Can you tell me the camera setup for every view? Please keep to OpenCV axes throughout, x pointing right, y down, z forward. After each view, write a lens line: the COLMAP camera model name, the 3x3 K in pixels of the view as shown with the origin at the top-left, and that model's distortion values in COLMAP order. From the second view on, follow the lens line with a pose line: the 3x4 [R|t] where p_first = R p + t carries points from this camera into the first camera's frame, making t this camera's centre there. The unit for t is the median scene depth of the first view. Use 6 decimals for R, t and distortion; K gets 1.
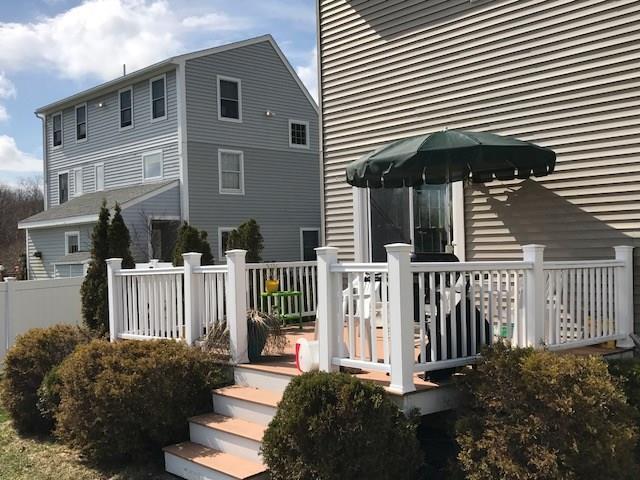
lens RADIAL K [[697.9, 0, 320.0], [0, 697.9, 240.0], [0, 0, 1]] dist [0.004067, 0.000340]
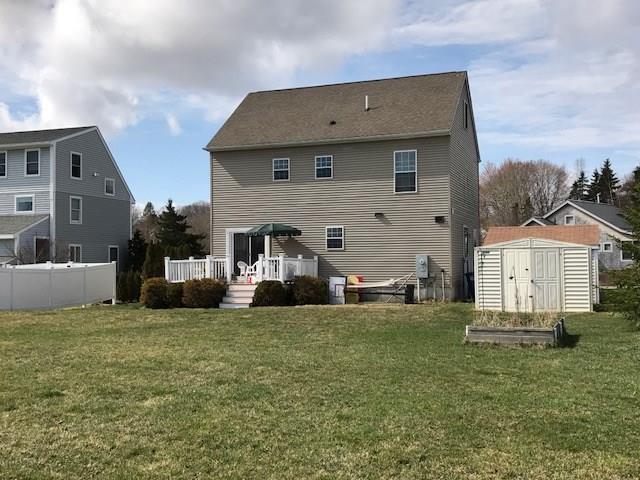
lens RADIAL K [[697.9, 0, 320.0], [0, 697.9, 240.0], [0, 0, 1]] dist [0.004067, 0.000340]
pose [[0.873924, 0.031360, 0.485050, -0.440792], [-0.018708, 0.999347, -0.030903, 0.012332], [-0.485703, 0.017932, 0.873940, -0.739613]]
